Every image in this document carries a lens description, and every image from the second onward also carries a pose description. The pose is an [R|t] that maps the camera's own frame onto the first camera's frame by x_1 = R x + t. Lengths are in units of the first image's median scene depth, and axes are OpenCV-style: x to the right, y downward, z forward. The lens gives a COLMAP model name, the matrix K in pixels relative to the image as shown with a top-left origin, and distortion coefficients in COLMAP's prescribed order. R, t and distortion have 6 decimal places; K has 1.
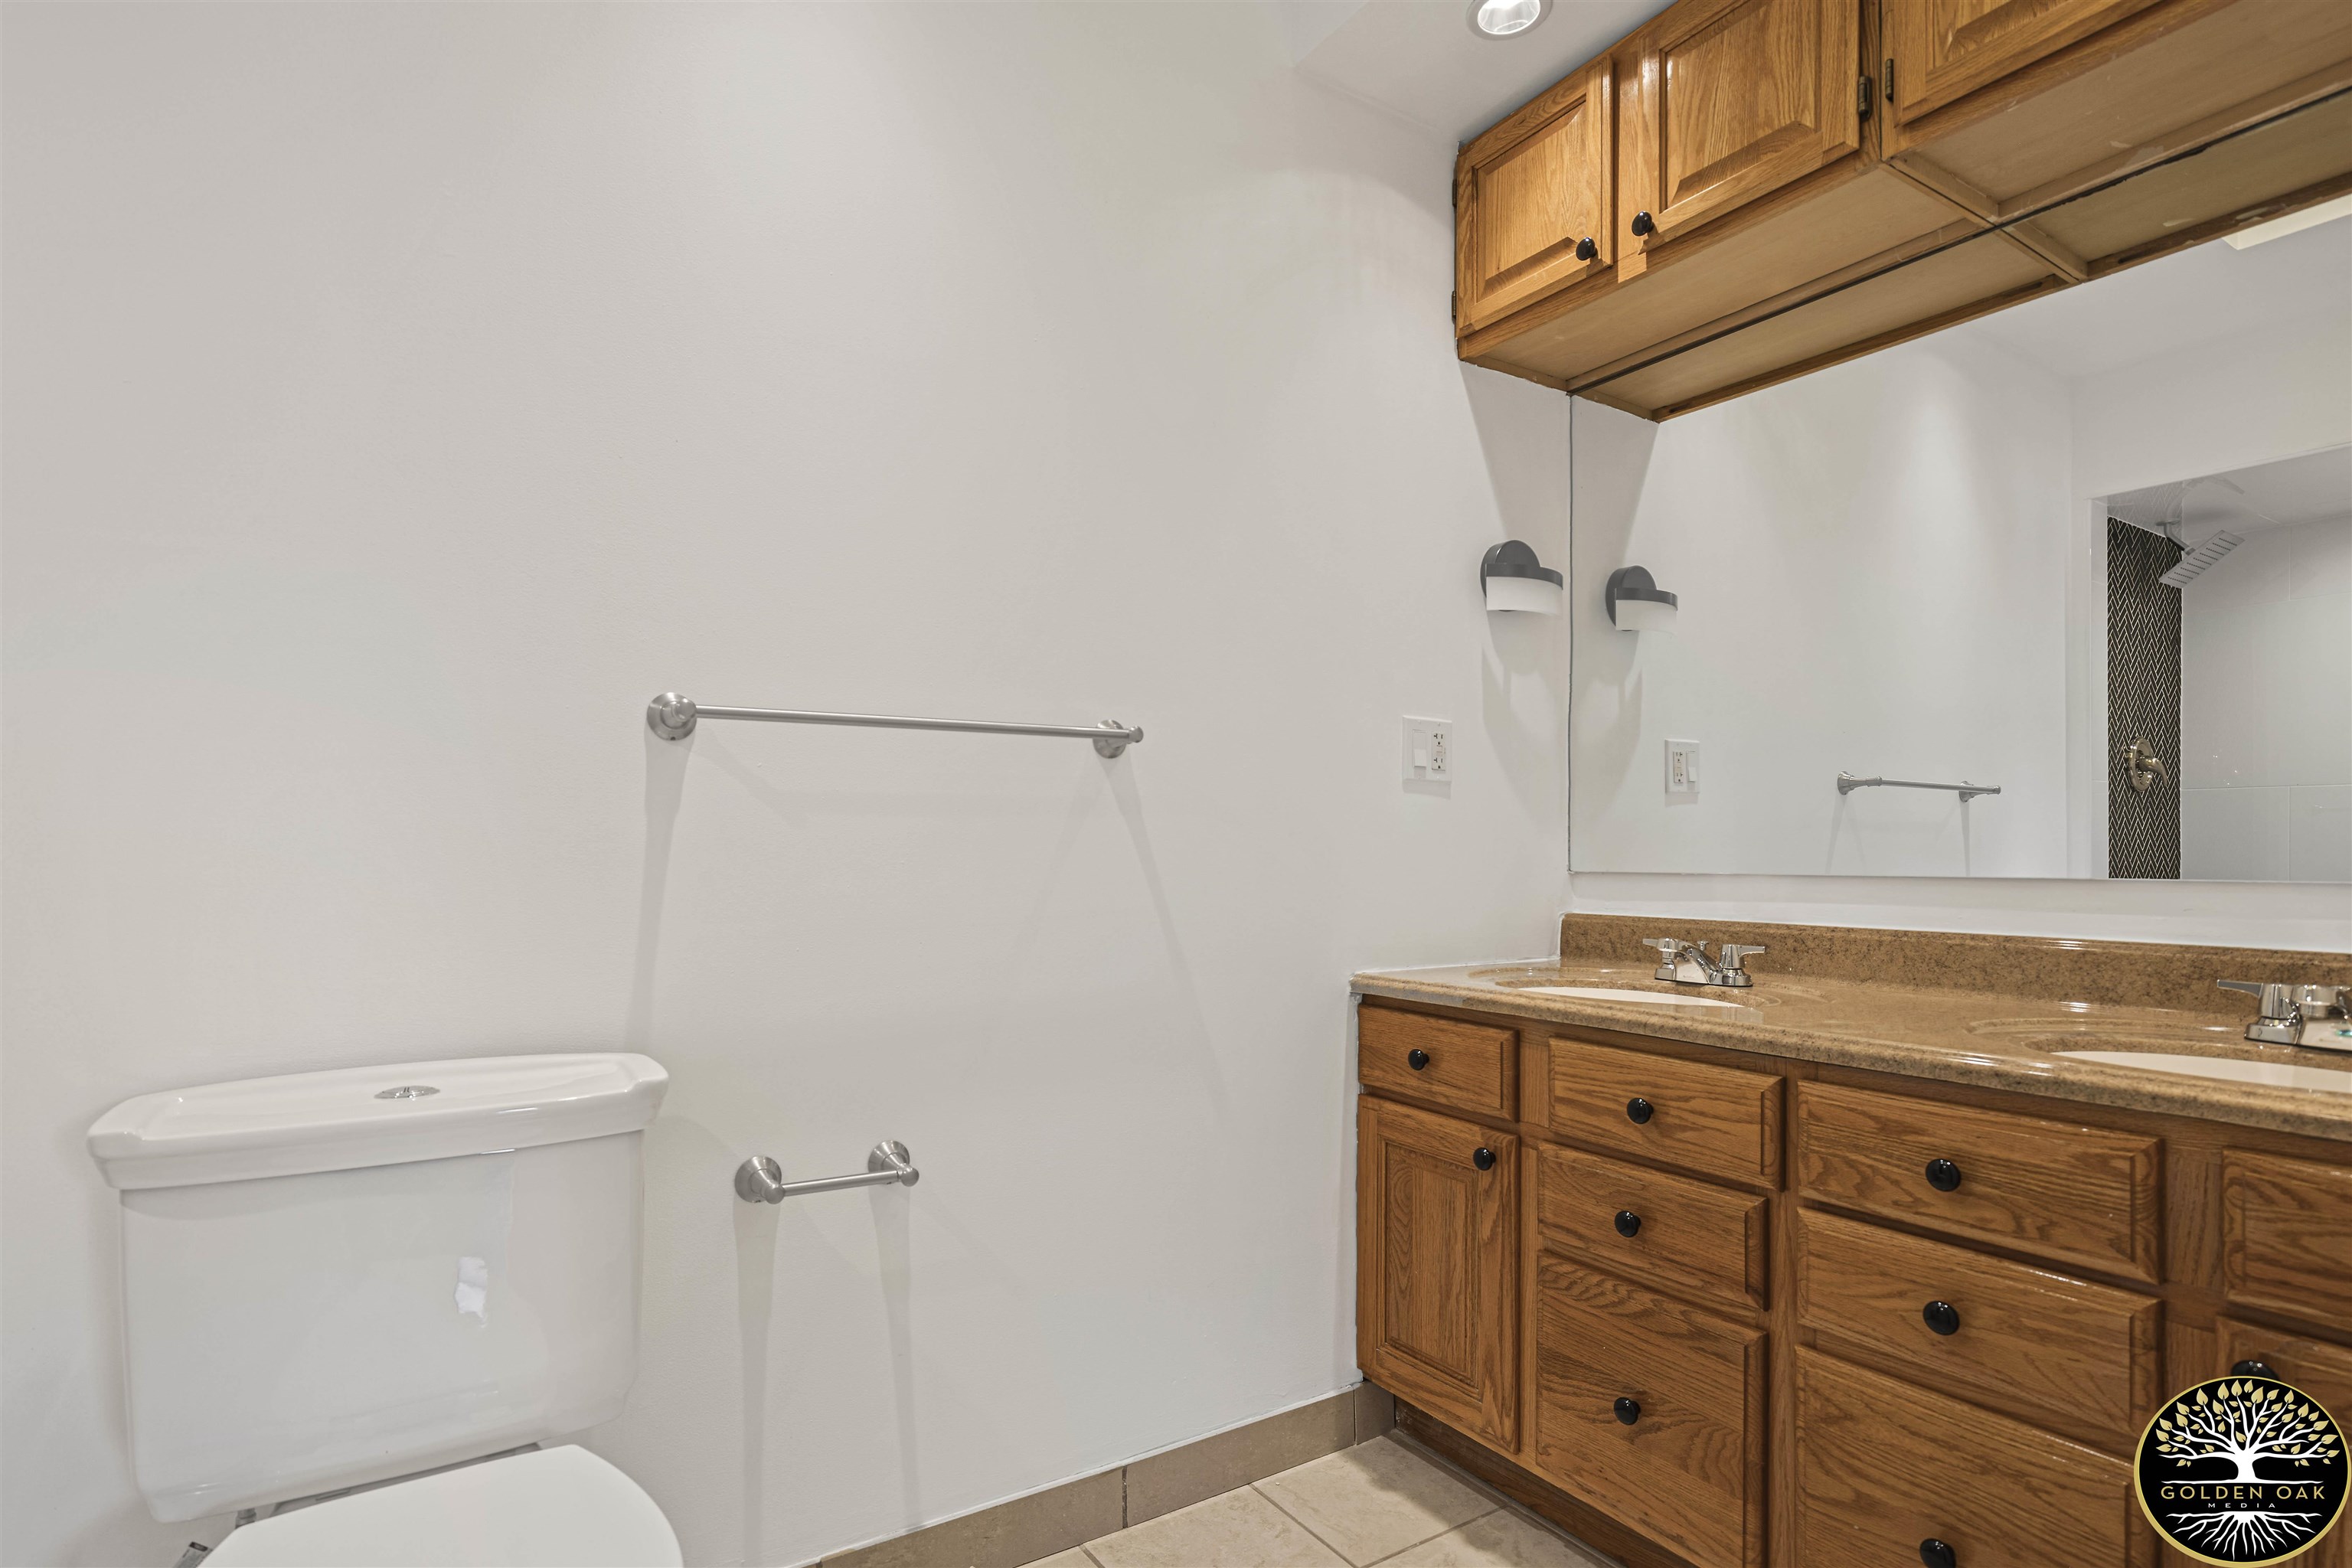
lens RADIAL K [[1204.6, 0, 1182.4], [0, 1204.6, 838.5], [0, 0, 1]] dist [0.008010, -0.000658]
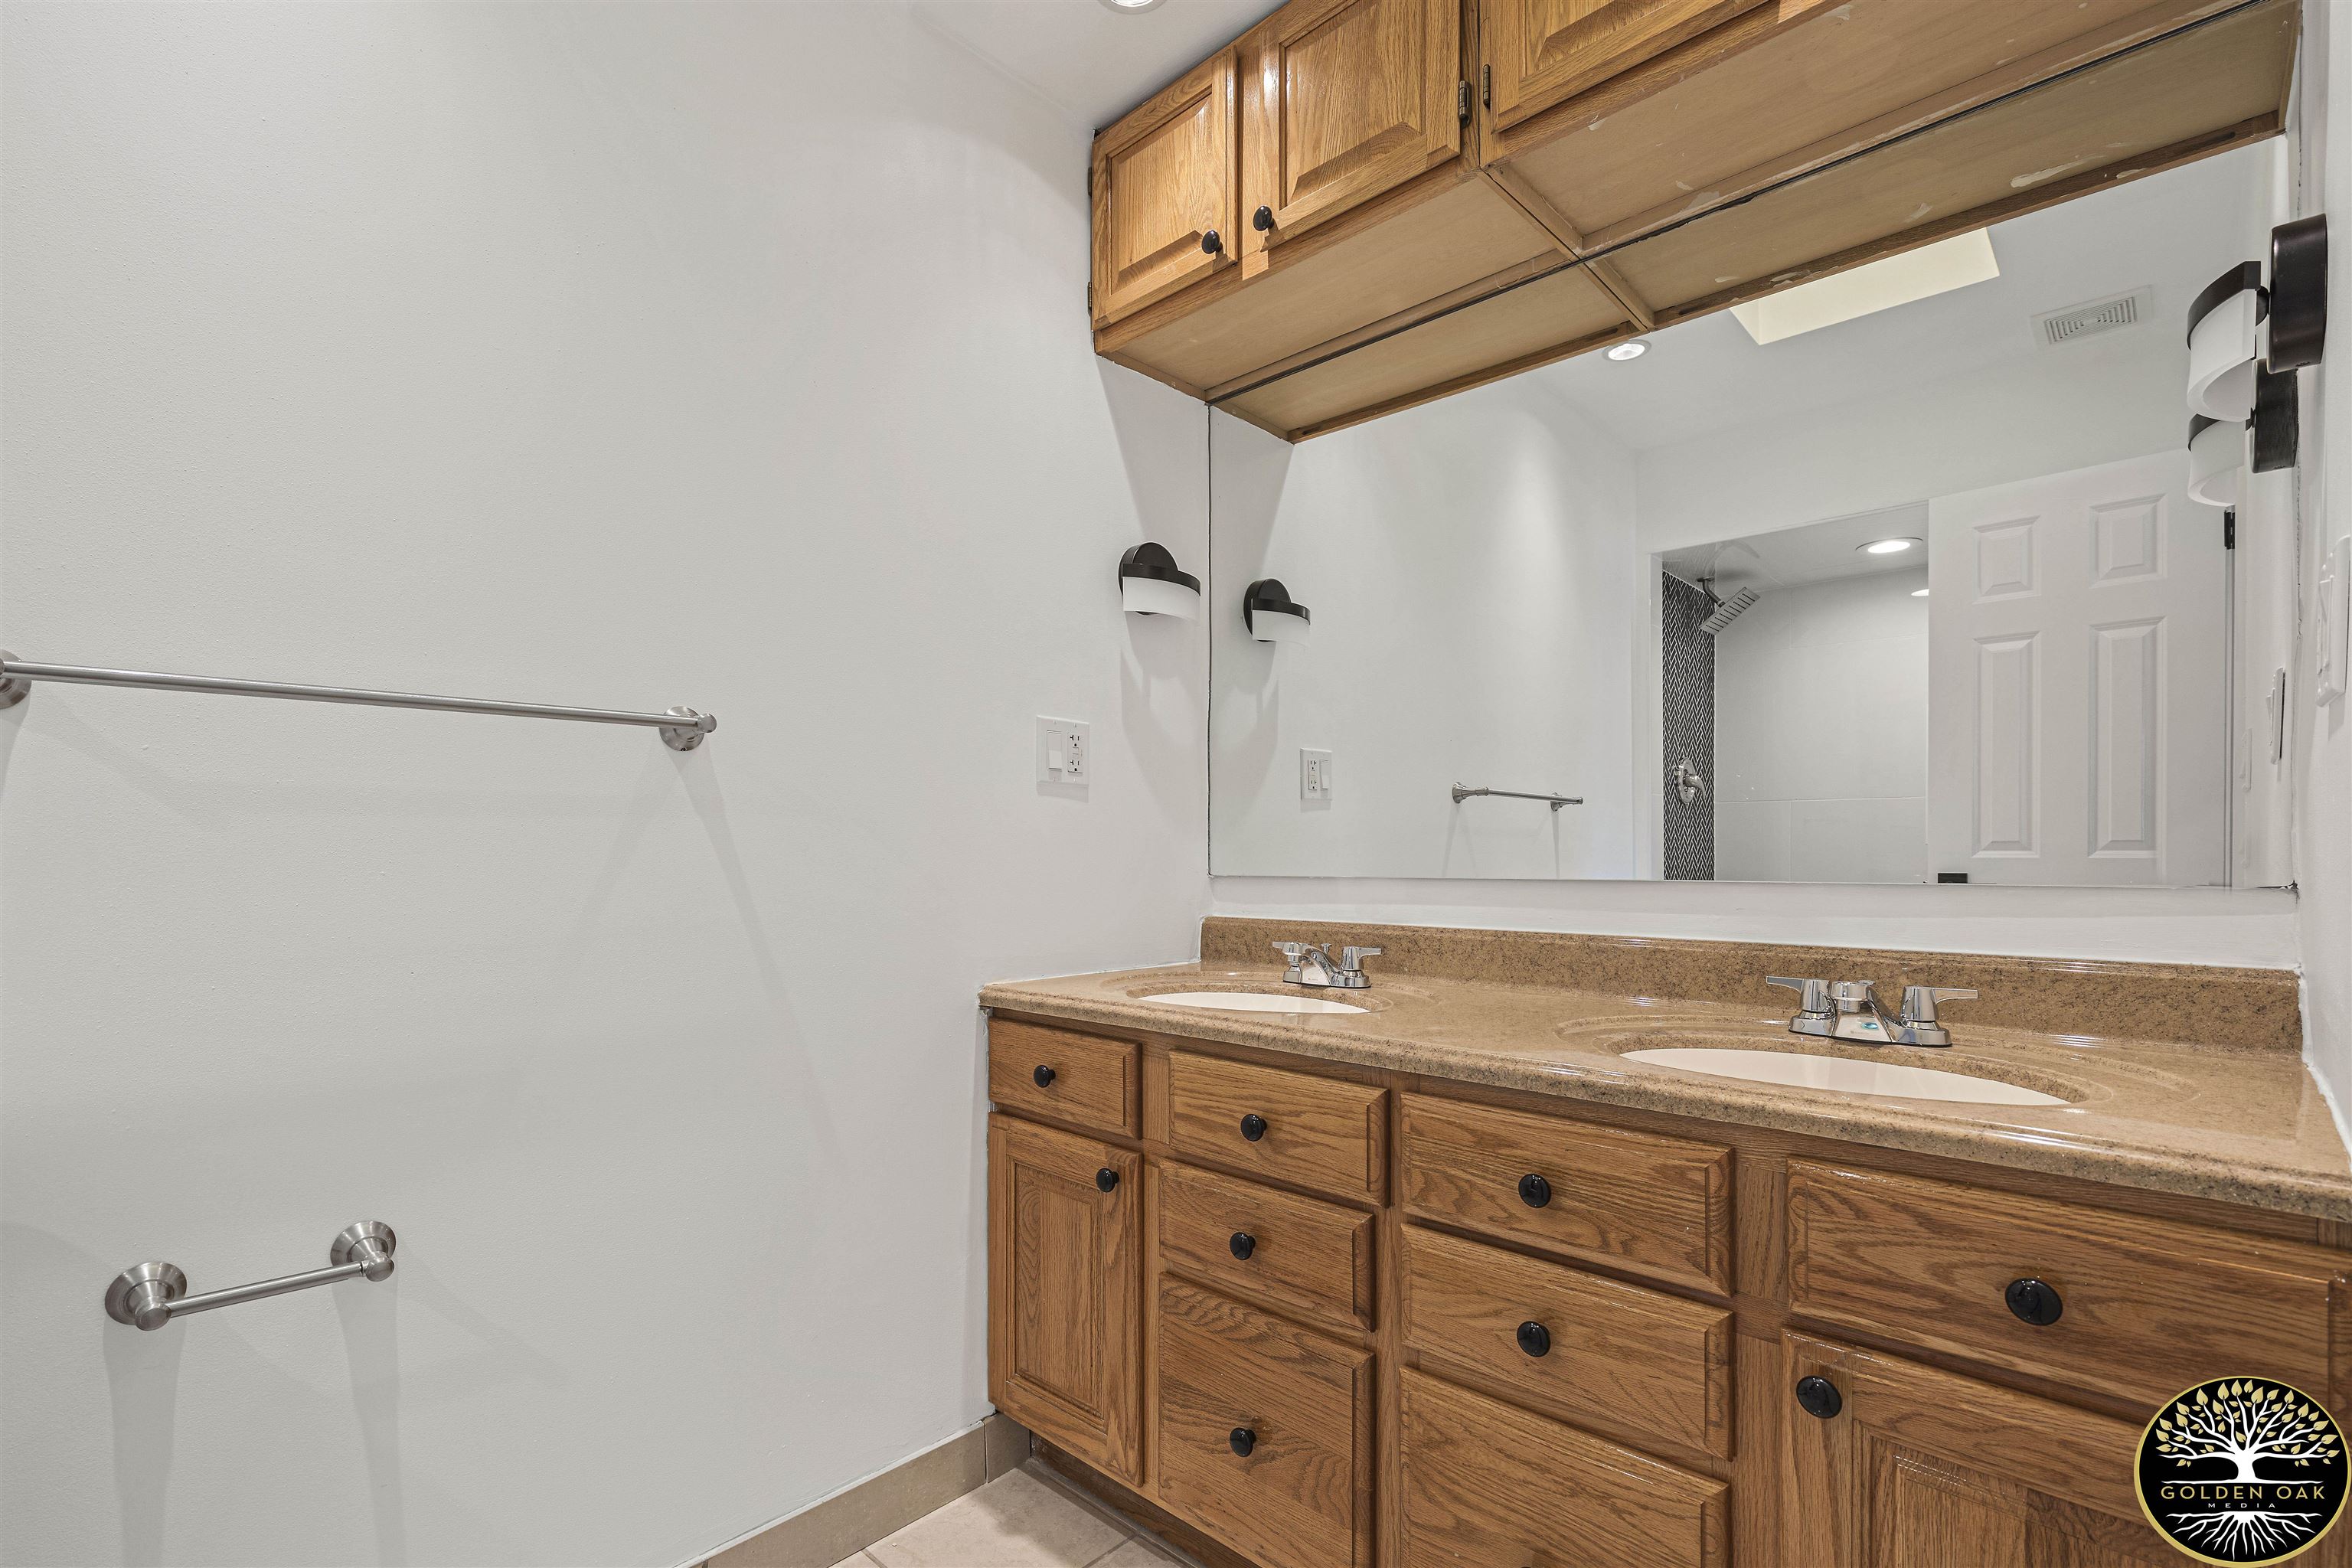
lens RADIAL K [[1073.7, 0, 1180.2], [0, 1073.7, 840.0], [0, 0, 1]] dist [0.021991, -0.009839]
pose [[0.971737, -0.000074, 0.236067, 0.114496], [0.000909, 0.999994, -0.003426, 0.000744], [-0.236066, 0.003544, 0.971731, 0.173715]]
